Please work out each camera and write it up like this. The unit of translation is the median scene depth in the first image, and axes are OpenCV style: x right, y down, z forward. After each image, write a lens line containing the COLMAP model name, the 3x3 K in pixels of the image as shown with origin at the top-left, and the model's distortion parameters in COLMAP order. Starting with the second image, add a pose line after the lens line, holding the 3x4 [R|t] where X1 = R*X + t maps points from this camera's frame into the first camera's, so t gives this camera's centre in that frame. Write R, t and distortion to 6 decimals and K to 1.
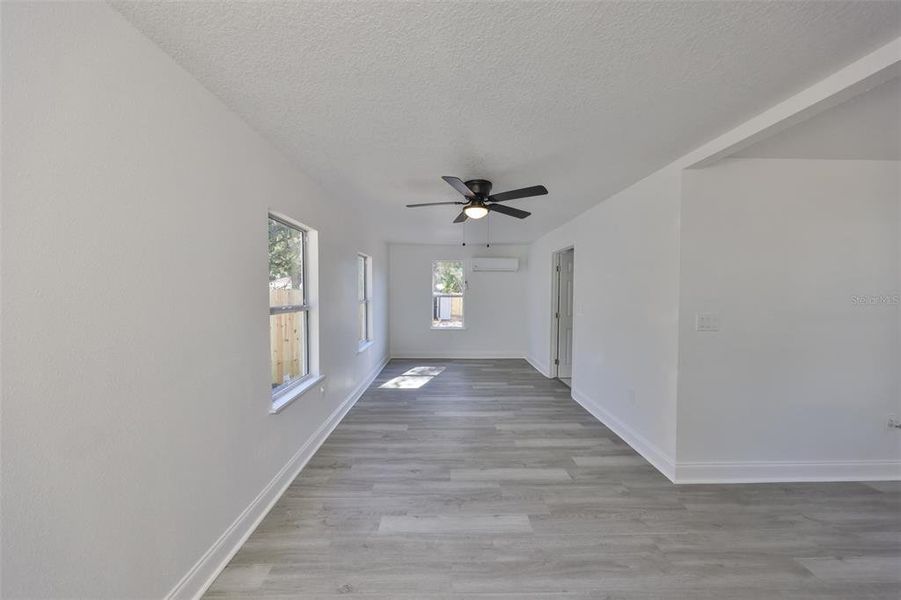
lens RADIAL K [[282.1, 0, 451.7], [0, 282.1, 301.1], [0, 0, 1]] dist [0.000736, 0.000081]
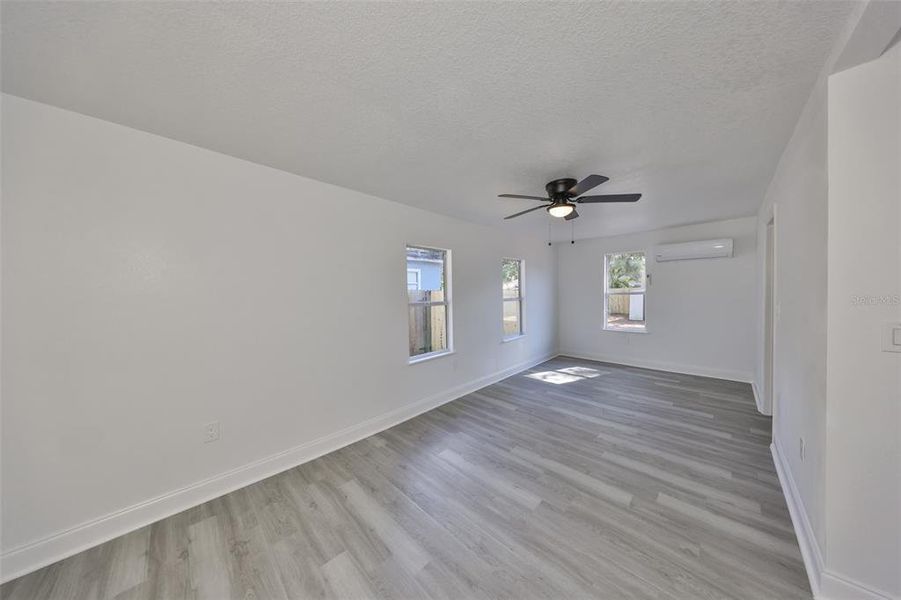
lens RADIAL K [[282.1, 0, 451.7], [0, 282.1, 301.1], [0, 0, 1]] dist [0.000736, 0.000081]
pose [[0.696438, 0.006283, -0.717590, 0.556863], [-0.001415, 0.999972, 0.007383, 0.001630], [0.717616, -0.004127, 0.696427, 0.013797]]
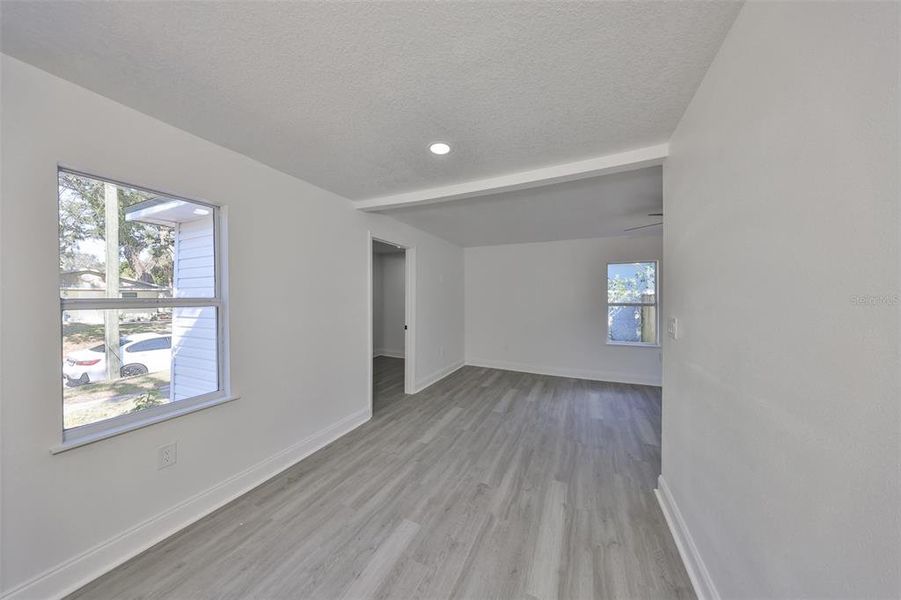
lens RADIAL K [[273.8, 0, 459.5], [0, 273.8, 303.4], [0, 0, 1]] dist [-0.007288, -0.000004]
pose [[-0.429025, 0.015710, -0.903156, 1.578808], [-0.029464, 0.999073, 0.031374, -0.009018], [0.902812, 0.040071, -0.428164, 0.630624]]
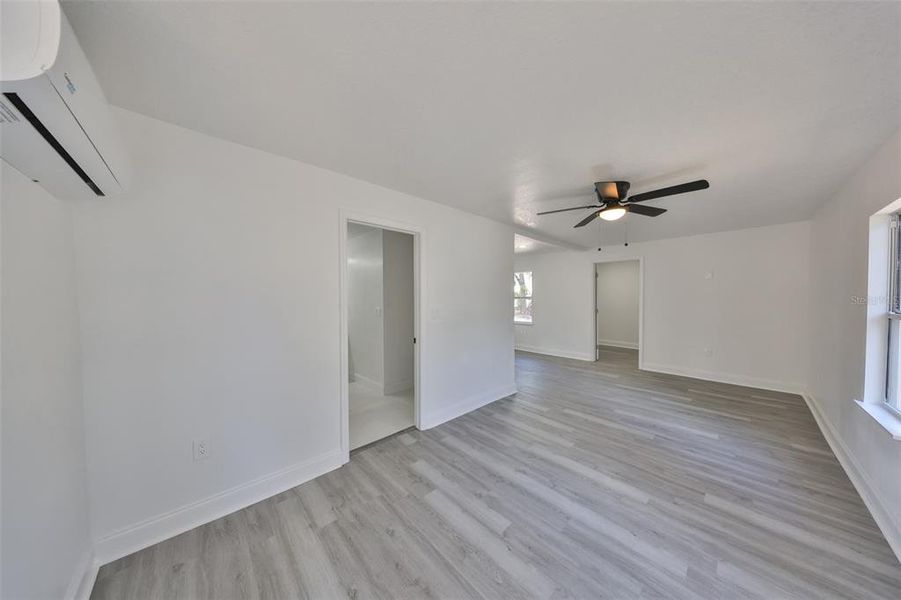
lens RADIAL K [[282.1, 0, 451.7], [0, 282.1, 301.1], [0, 0, 1]] dist [0.000736, 0.000081]
pose [[-0.673740, -0.015174, 0.738813, -0.276615], [0.021704, 0.998952, 0.040309, -0.059885], [-0.738650, 0.043193, -0.672704, 2.155025]]
